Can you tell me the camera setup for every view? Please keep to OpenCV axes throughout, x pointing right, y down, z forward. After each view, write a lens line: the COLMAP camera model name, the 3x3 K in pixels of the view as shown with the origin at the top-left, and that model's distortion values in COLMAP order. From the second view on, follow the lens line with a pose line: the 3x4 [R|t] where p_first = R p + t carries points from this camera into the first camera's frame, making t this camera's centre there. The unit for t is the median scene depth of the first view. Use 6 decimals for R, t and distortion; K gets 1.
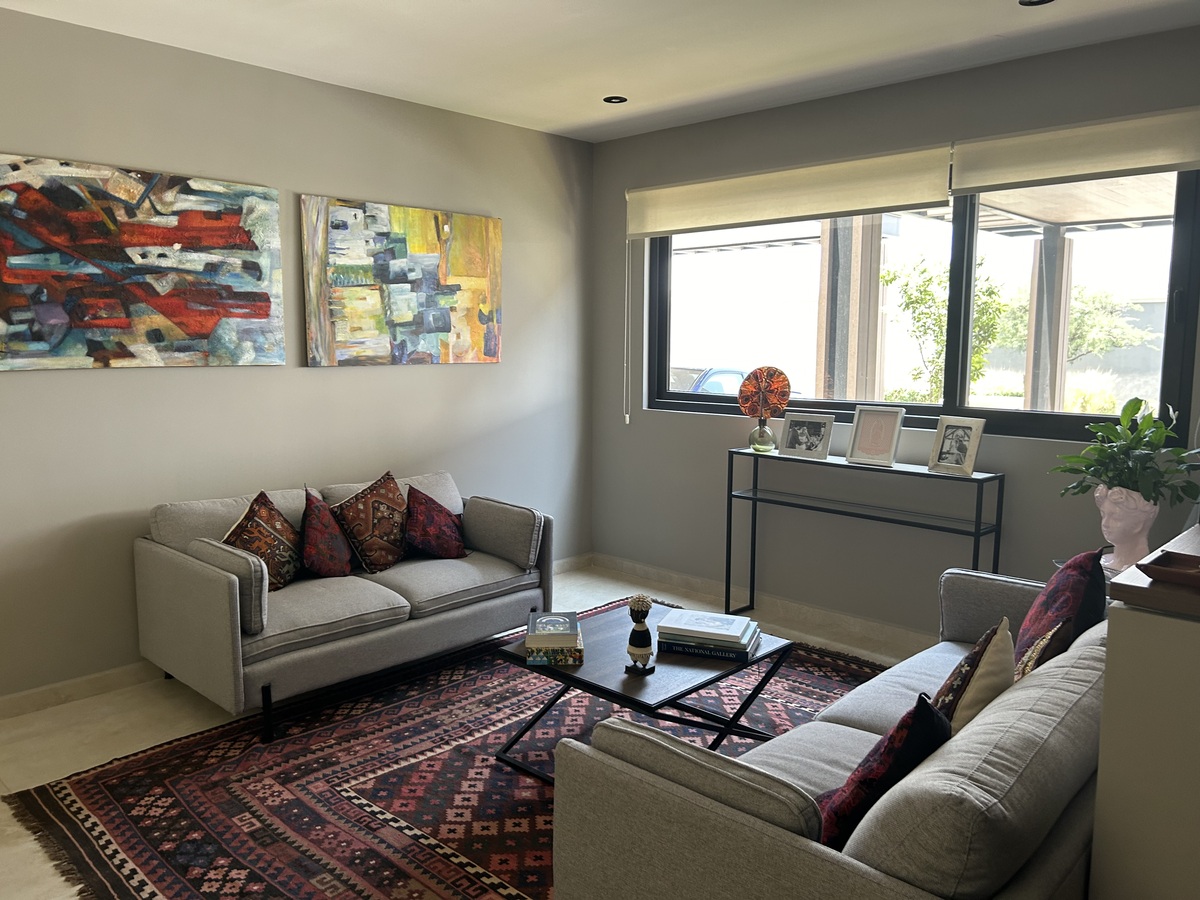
lens RADIAL K [[901.9, 0, 600.0], [0, 901.9, 450.0], [0, 0, 1]] dist [0.039613, -0.039211]
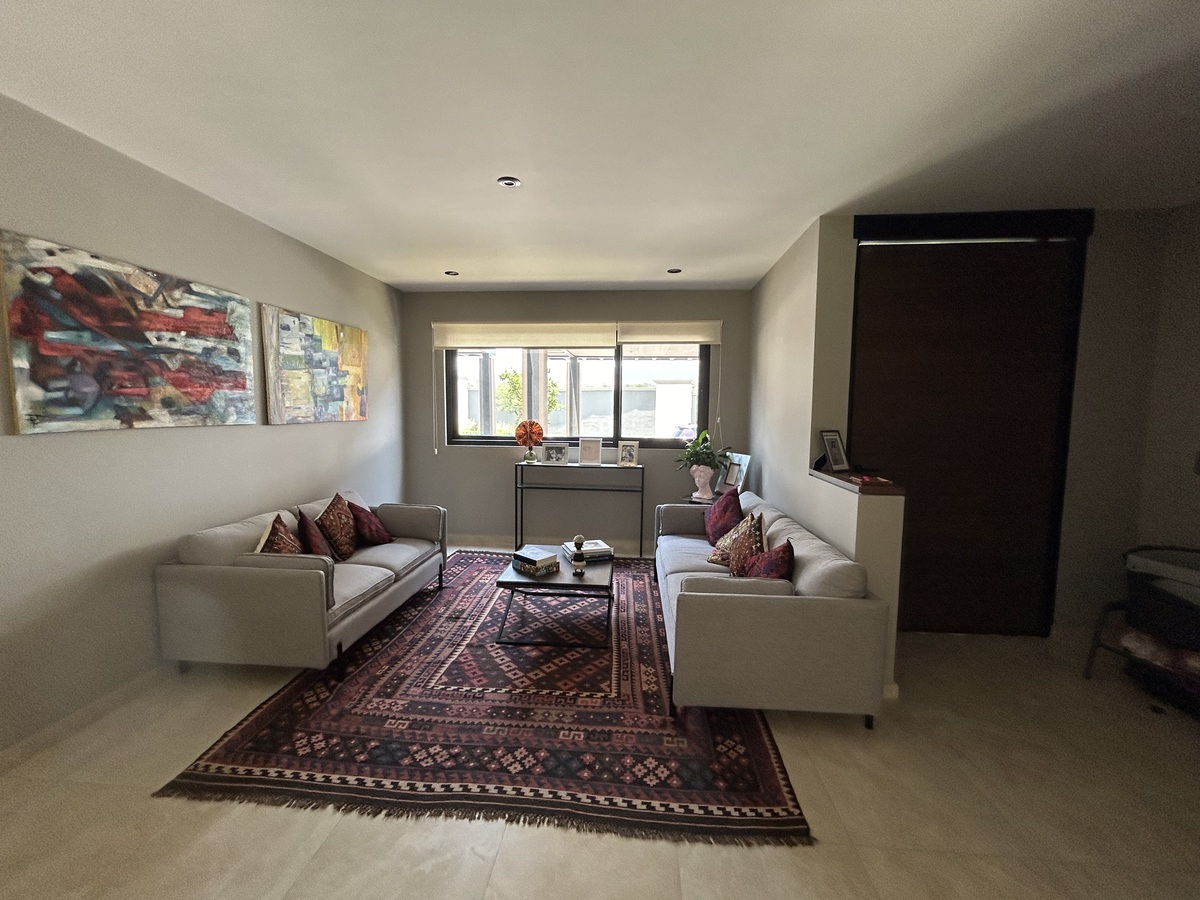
lens RADIAL K [[483.1, 0, 600.0], [0, 483.1, 450.0], [0, 0, 1]] dist [0.007925, 0.000009]
pose [[0.777814, -0.050840, 0.626435, -0.435125], [0.069369, 0.997578, -0.005172, -0.014132], [-0.624655, 0.047478, 0.779456, 0.098981]]
